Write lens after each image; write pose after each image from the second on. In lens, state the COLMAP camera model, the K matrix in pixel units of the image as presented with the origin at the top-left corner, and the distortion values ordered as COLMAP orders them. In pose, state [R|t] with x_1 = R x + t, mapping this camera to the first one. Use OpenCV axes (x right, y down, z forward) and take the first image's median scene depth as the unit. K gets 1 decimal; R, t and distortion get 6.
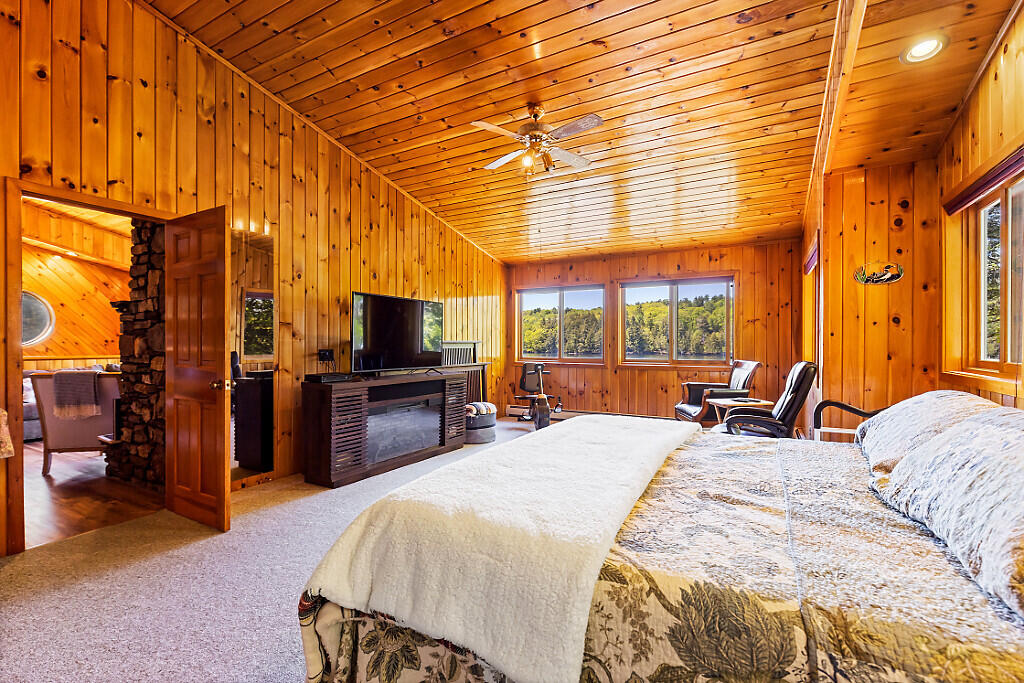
lens RADIAL K [[457.7, 0, 512.7], [0, 457.7, 344.6], [0, 0, 1]] dist [-0.004804, 0.000628]
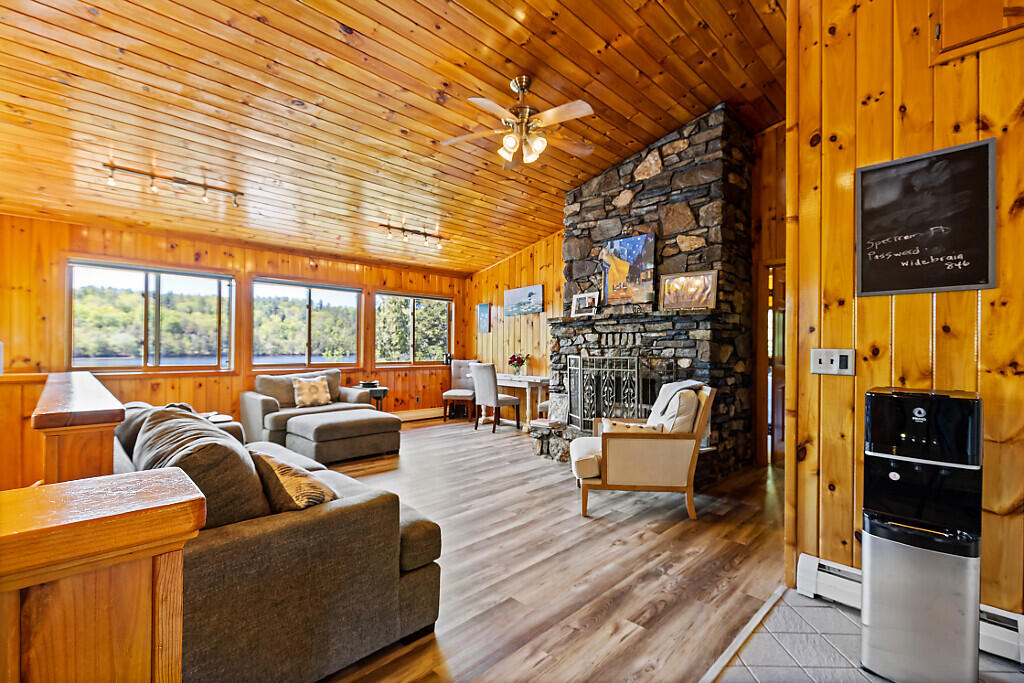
lens RADIAL K [[457.7, 0, 494.5], [0, 457.7, 347.7], [0, 0, 1]] dist [-0.004804, 0.000628]
pose [[0.306245, 0.002901, 0.951948, -2.029148], [-0.006703, 0.999977, -0.000891, -0.004012], [-0.951929, -0.006108, 0.306257, 1.174096]]
